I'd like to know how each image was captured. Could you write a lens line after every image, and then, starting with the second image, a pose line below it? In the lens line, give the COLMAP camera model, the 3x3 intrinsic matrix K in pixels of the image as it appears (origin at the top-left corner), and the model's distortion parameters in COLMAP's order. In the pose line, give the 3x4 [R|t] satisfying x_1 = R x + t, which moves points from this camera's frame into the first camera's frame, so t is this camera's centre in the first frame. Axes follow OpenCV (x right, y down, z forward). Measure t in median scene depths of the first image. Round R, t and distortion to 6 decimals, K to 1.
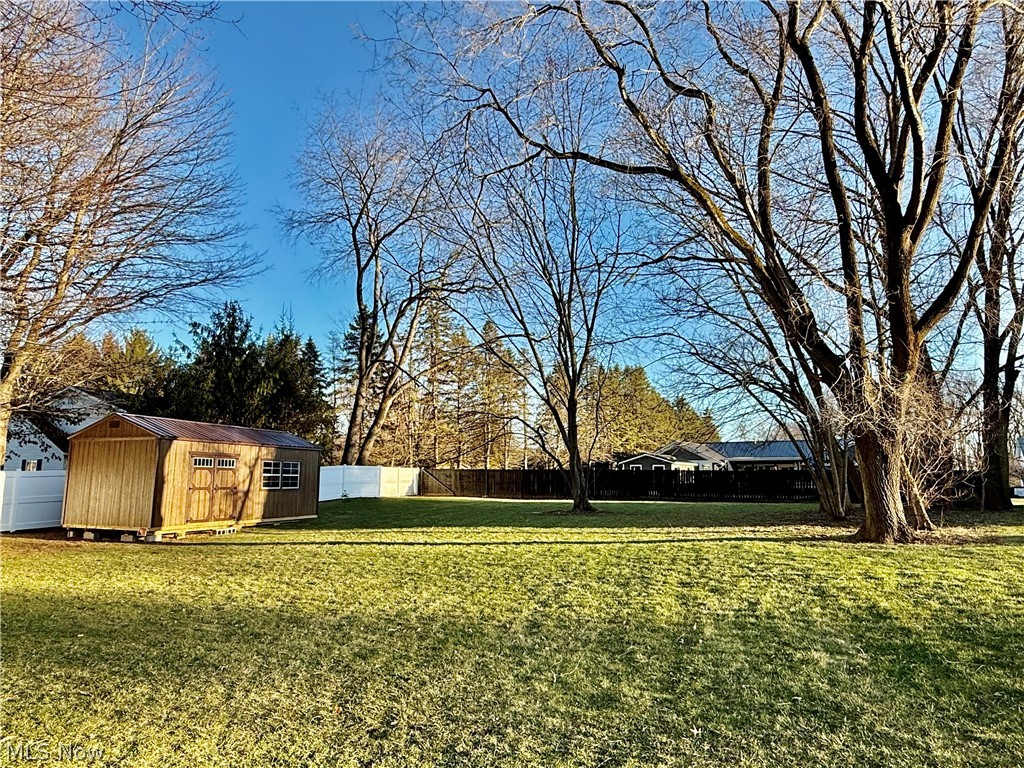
lens RADIAL K [[621.5, 0, 514.1], [0, 621.5, 381.9], [0, 0, 1]] dist [-0.000289, -0.000124]
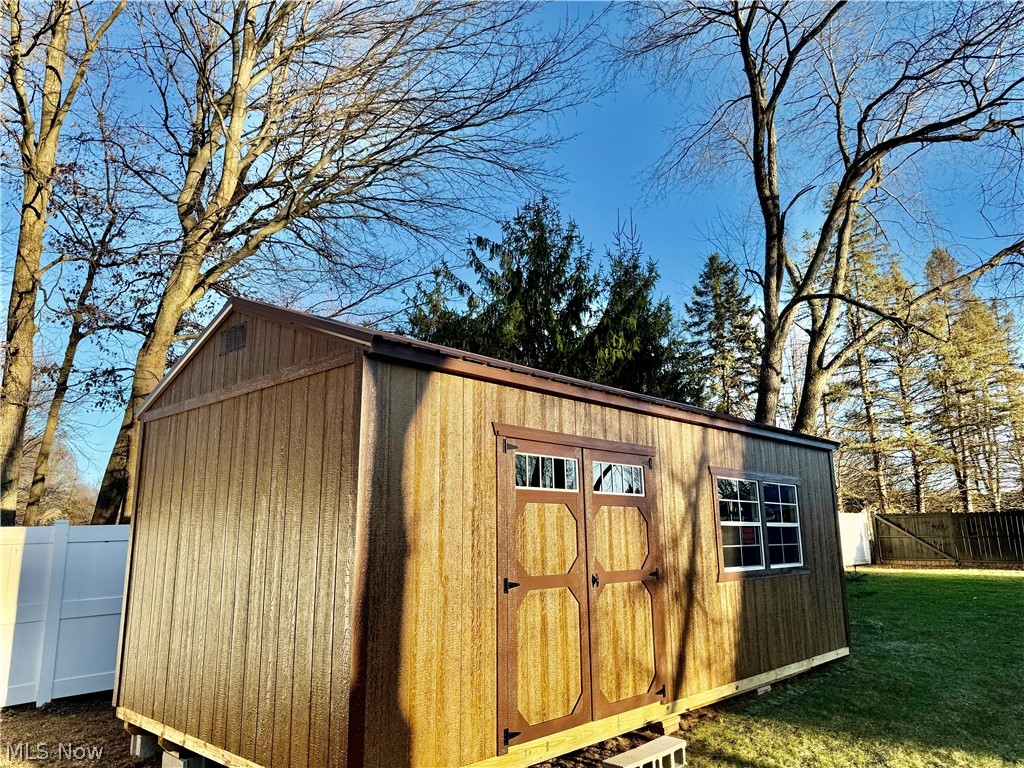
lens RADIAL K [[724.4, 0, 510.4], [0, 724.4, 382.0], [0, 0, 1]] dist [-0.010257, -0.019619]
pose [[0.905658, -0.088682, -0.414632, -0.342784], [0.067751, 0.995586, -0.064952, 0.098075], [0.418562, 0.030733, 0.907668, 0.642144]]
